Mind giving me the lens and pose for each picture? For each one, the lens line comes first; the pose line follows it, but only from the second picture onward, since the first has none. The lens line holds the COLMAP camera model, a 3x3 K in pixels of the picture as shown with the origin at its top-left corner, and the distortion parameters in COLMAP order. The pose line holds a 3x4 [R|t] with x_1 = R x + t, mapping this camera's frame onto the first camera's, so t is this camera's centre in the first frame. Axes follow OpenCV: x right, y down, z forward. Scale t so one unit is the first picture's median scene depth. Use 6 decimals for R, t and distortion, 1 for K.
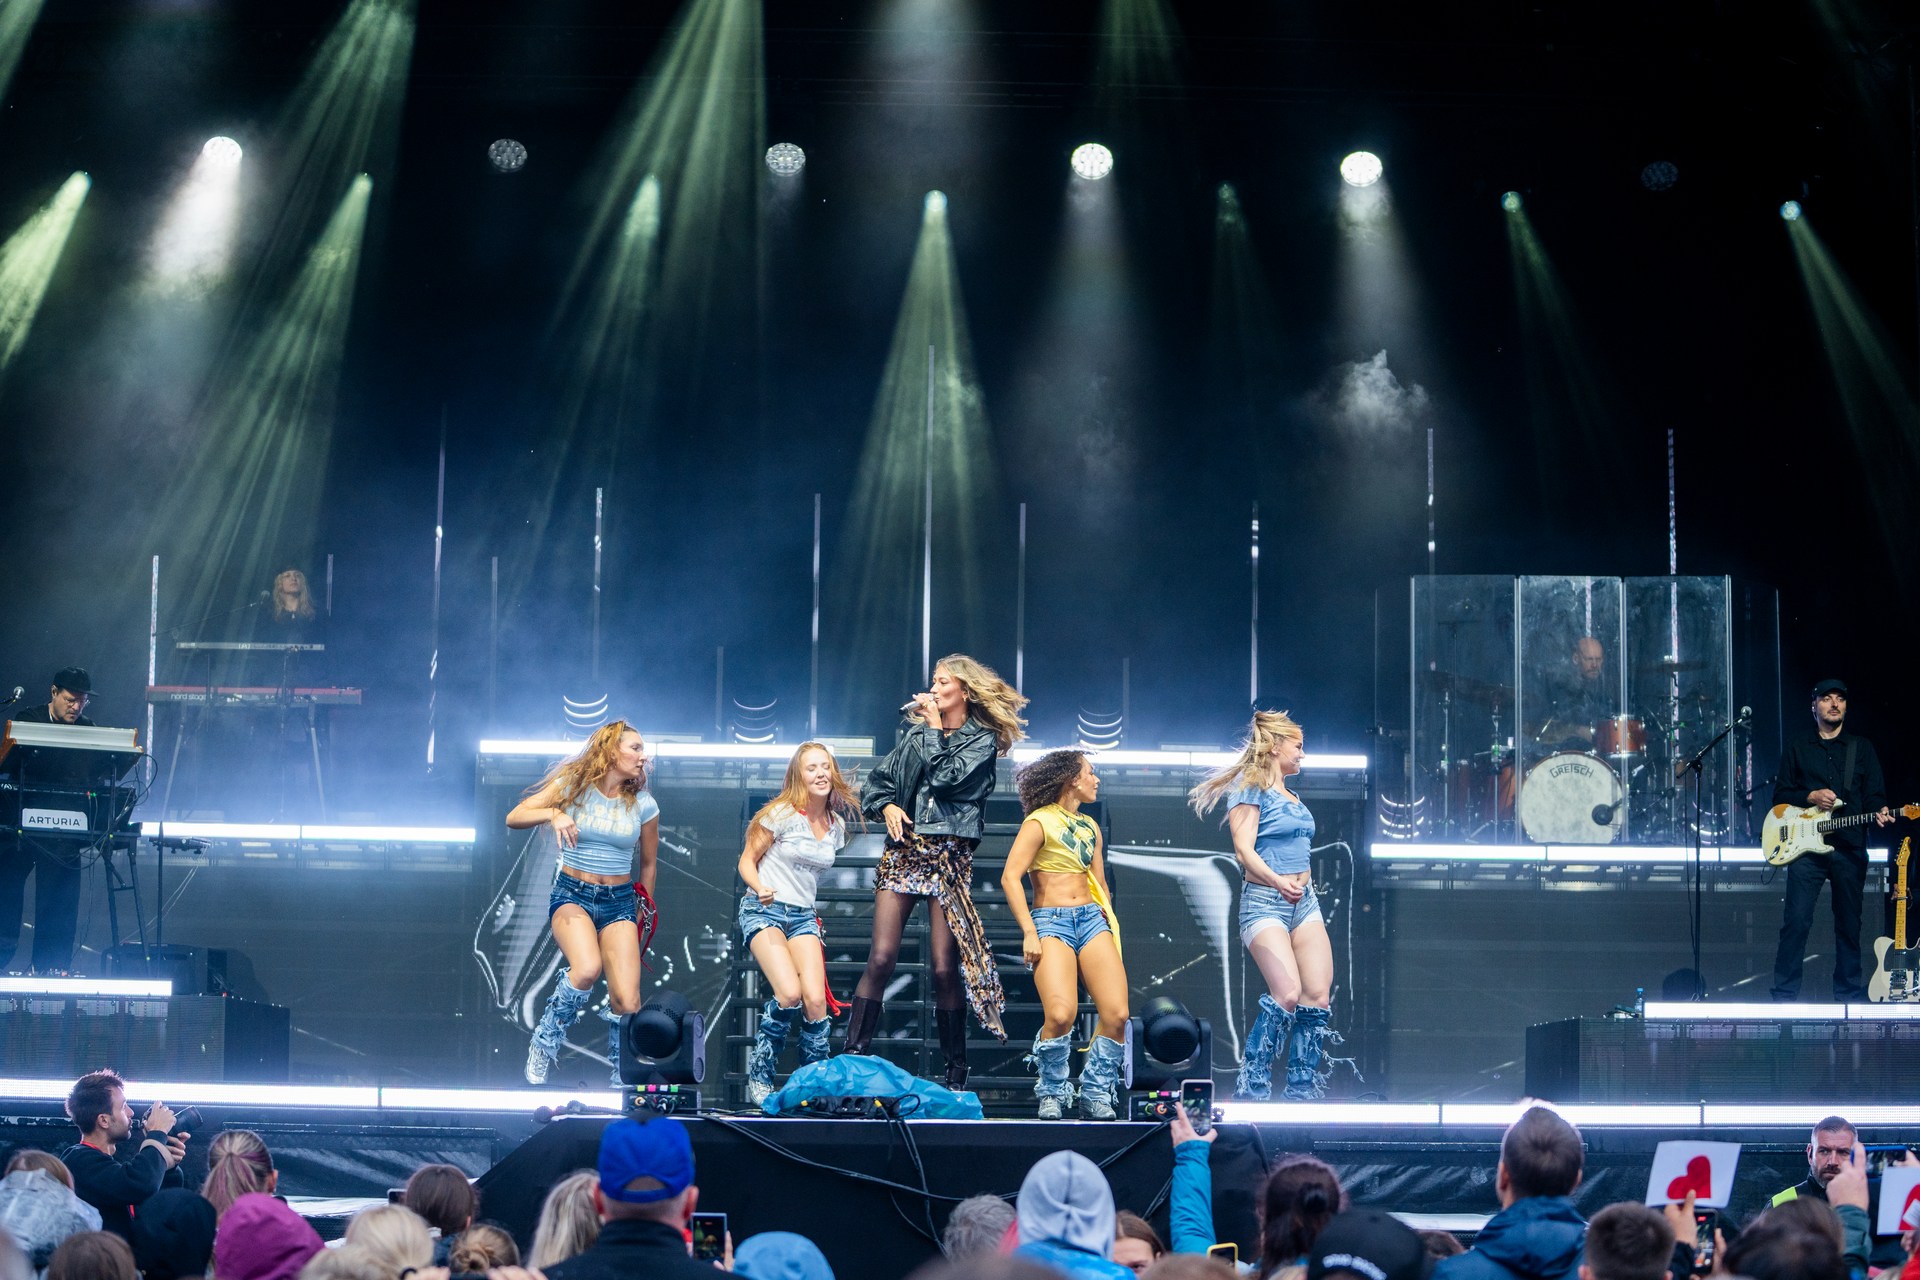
lens RADIAL K [[3939.7, 0, 955.6], [0, 3939.7, 722.9], [0, 0, 1]] dist [-0.265114, -0.384818]
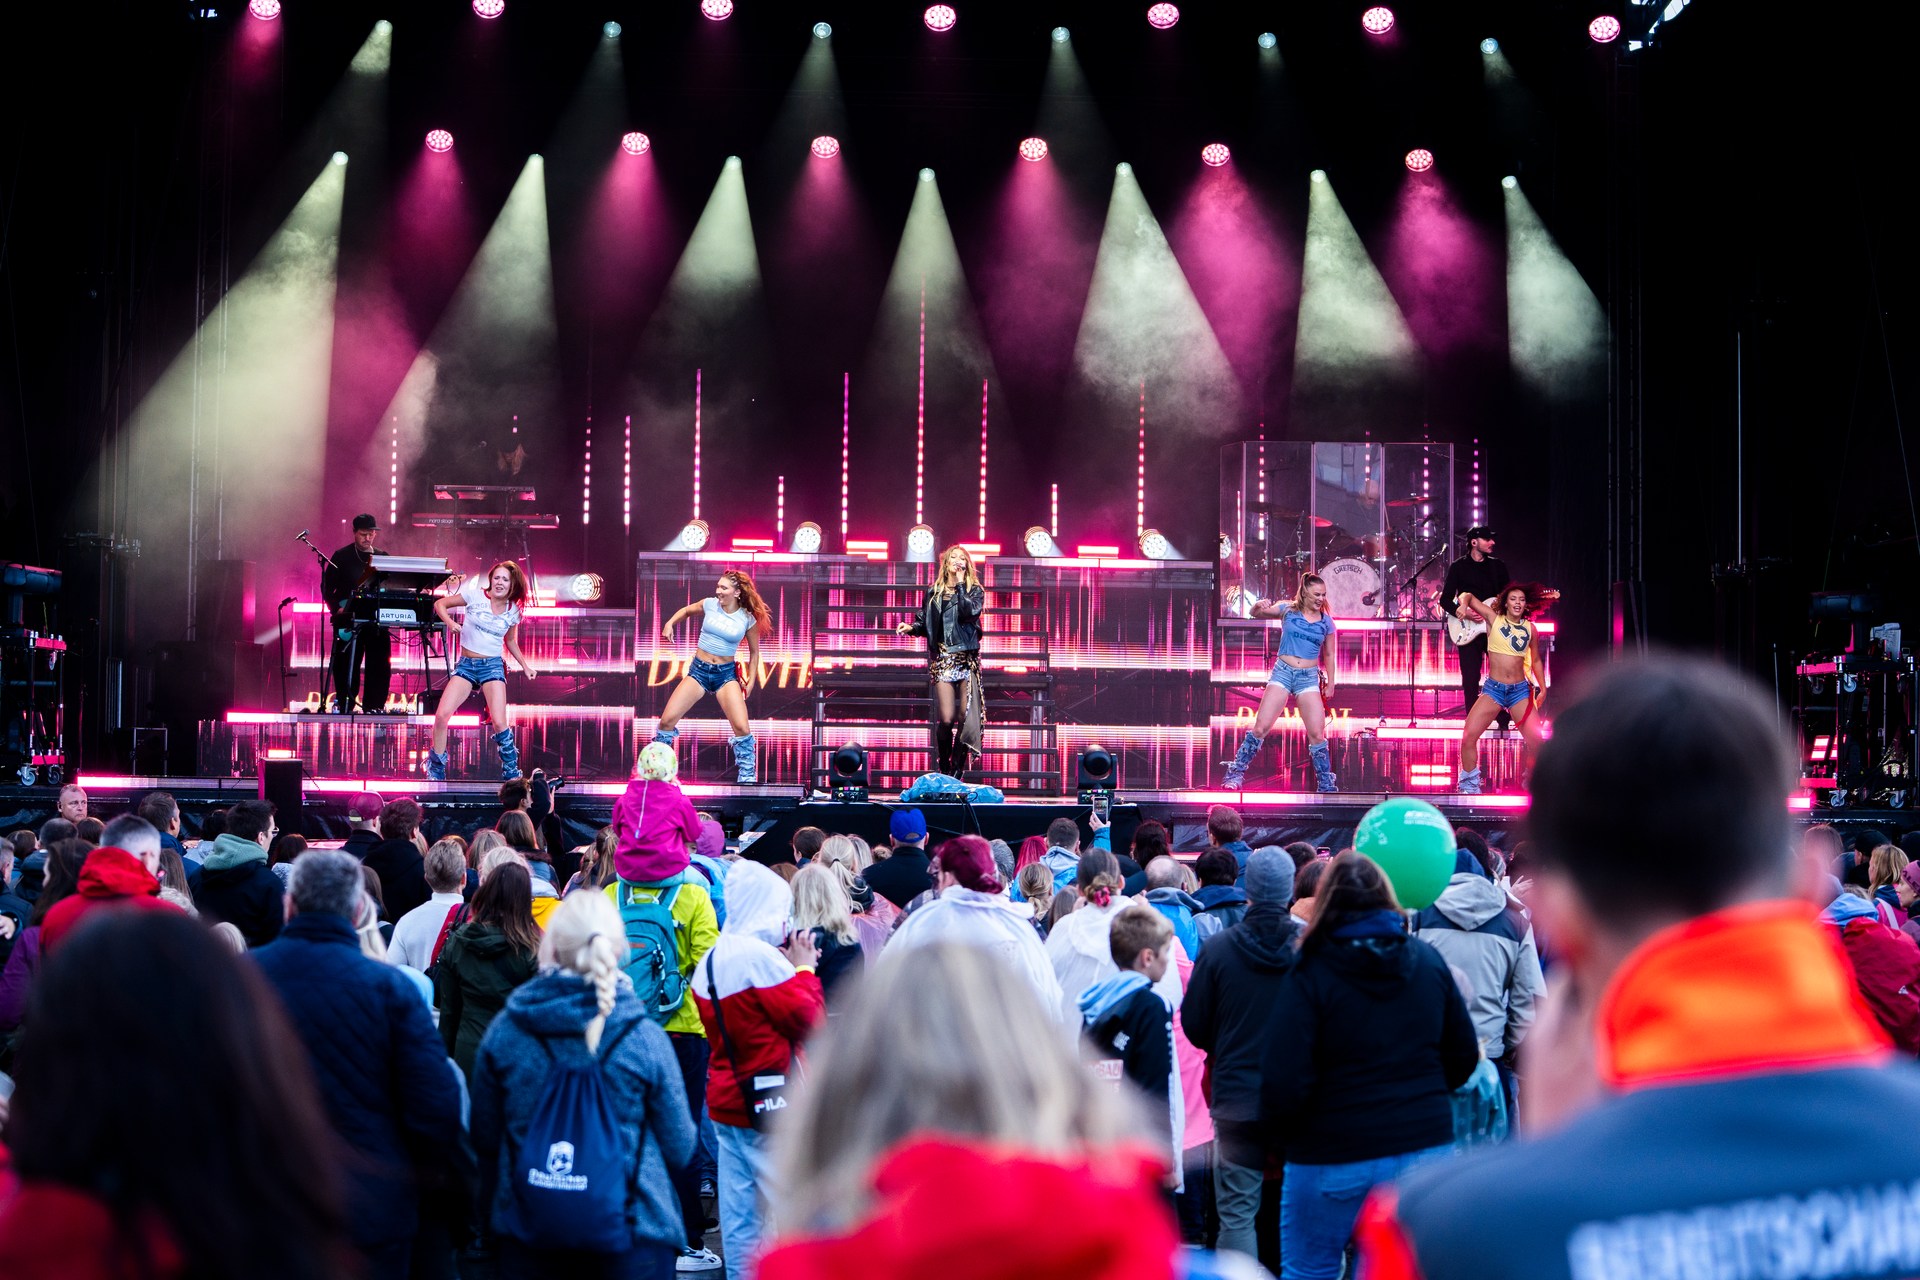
lens RADIAL K [[3939.7, 0, 955.6], [0, 3939.7, 722.9], [0, 0, 1]] dist [-0.265114, -0.384818]
pose [[0.999608, -0.002015, 0.027915, -0.040299], [-0.000426, 0.996191, 0.087194, -0.062797], [-0.027985, -0.087171, 0.995800, -0.543057]]
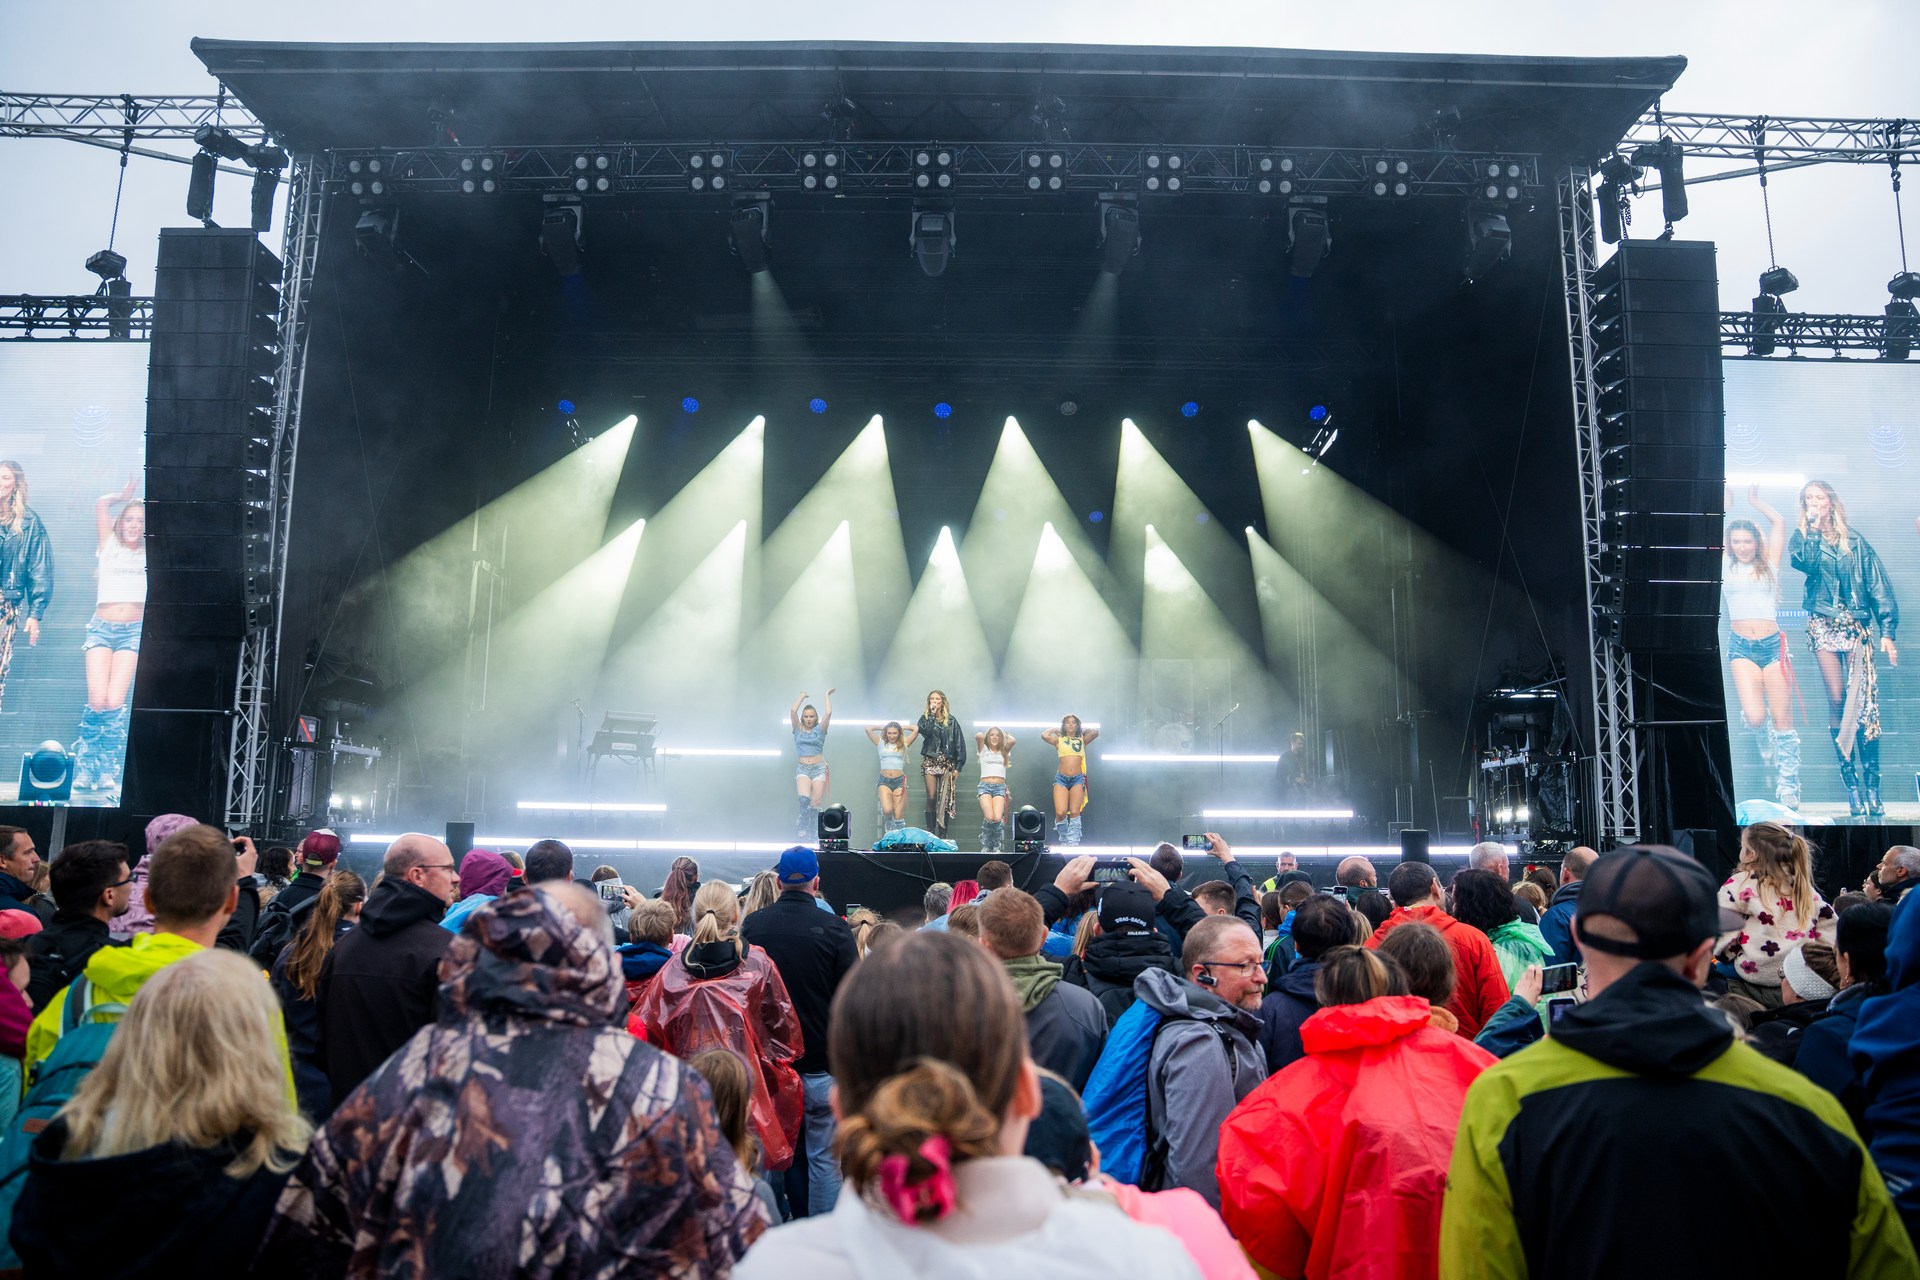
lens RADIAL K [[1319.0, 0, 952.5], [0, 1319.0, 647.0], [0, 0, 1]] dist [-0.142650, 0.106933]
pose [[0.999995, -0.003279, -0.000122, 0.001650], [0.003266, 0.998239, -0.059230, 0.008699], [0.000316, 0.059230, 0.998244, 0.062551]]
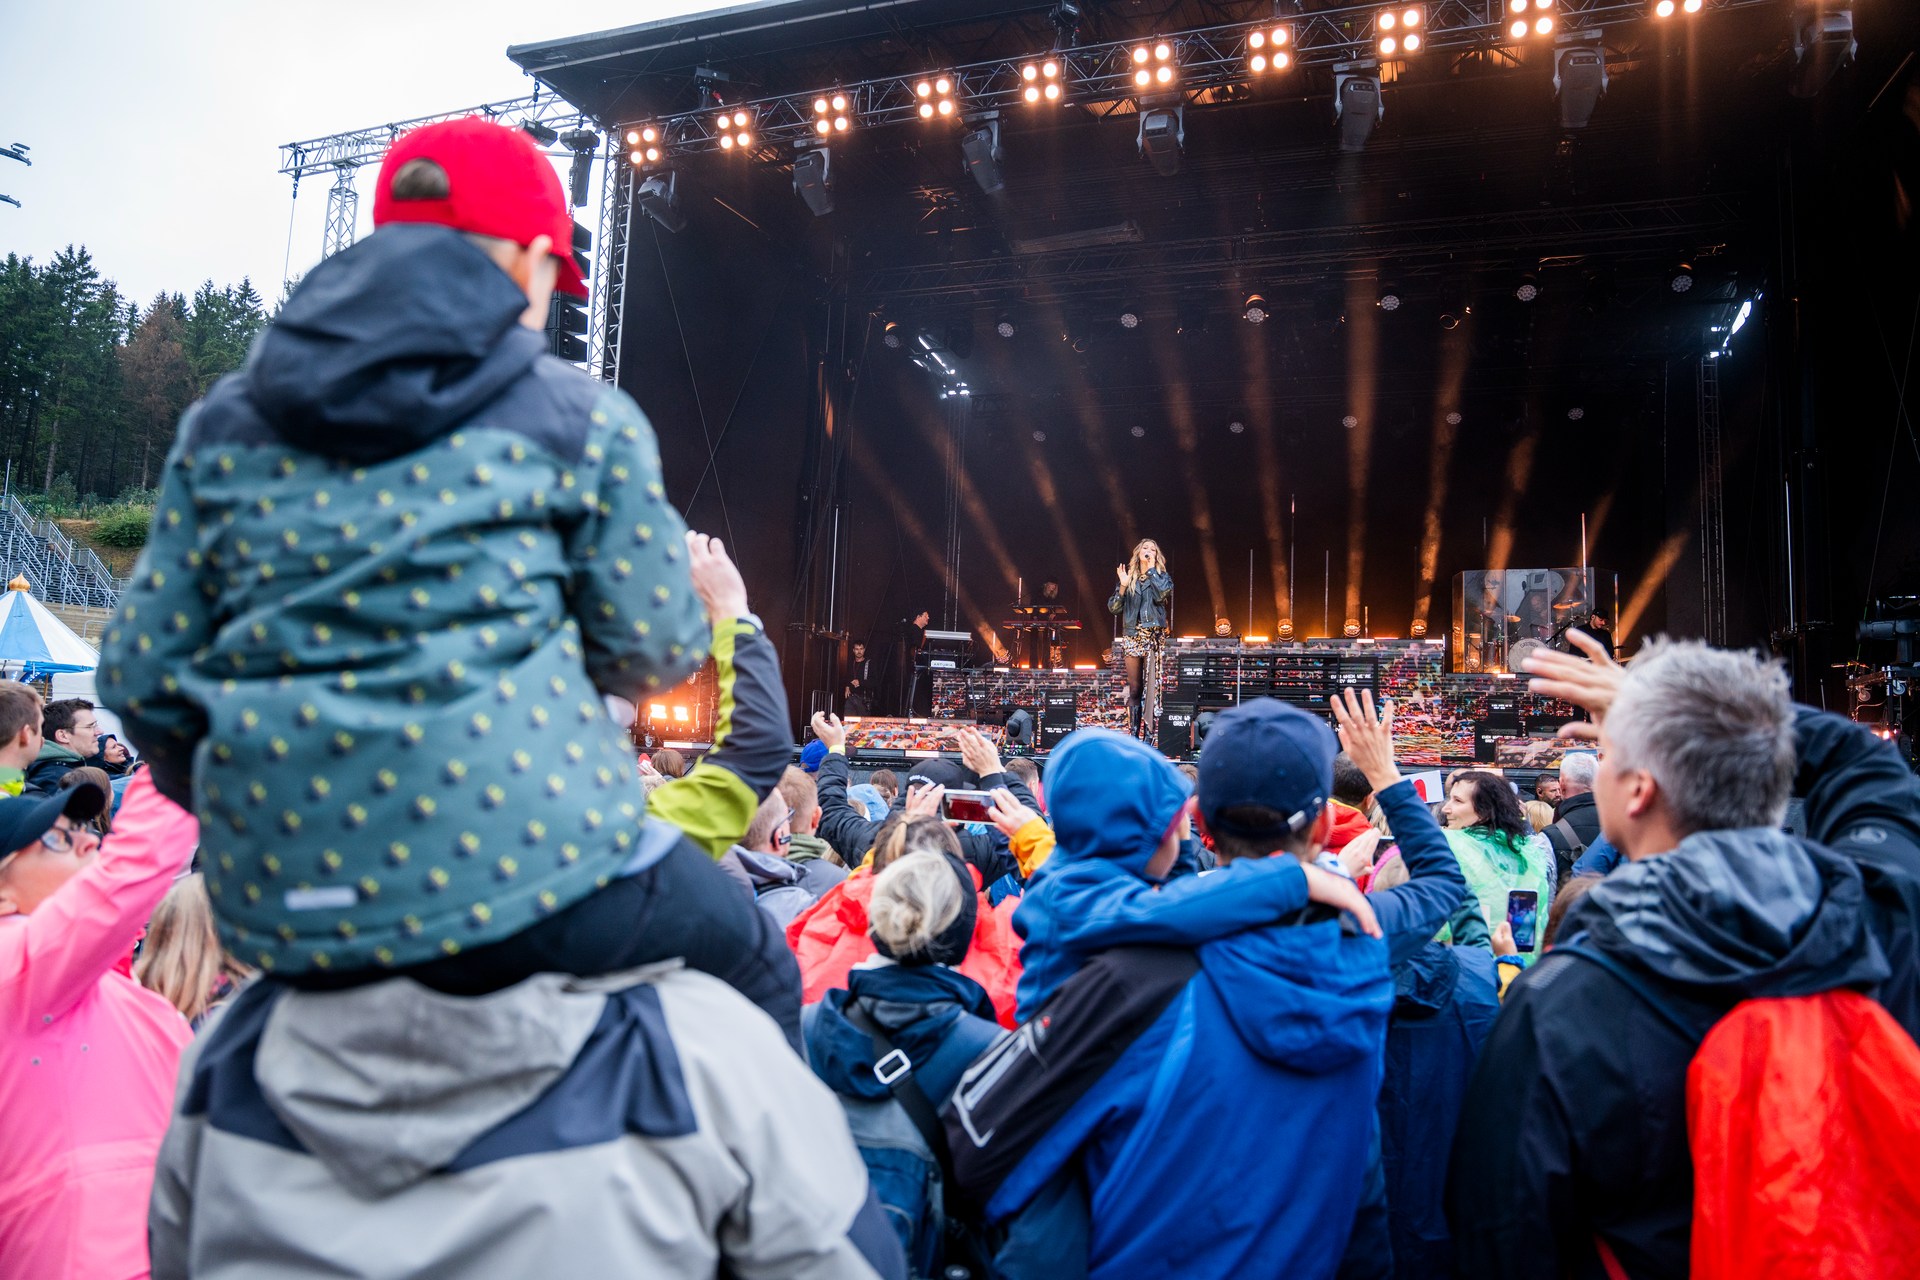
lens RADIAL K [[1318.1, 0, 957.7], [0, 1318.1, 643.3], [0, 0, 1]] dist [-0.138845, 0.101330]
pose [[0.937700, -0.010526, -0.347288, 0.100932], [0.007774, 0.999926, -0.009317, 0.016068], [0.347360, 0.006037, 0.937712, 0.078345]]
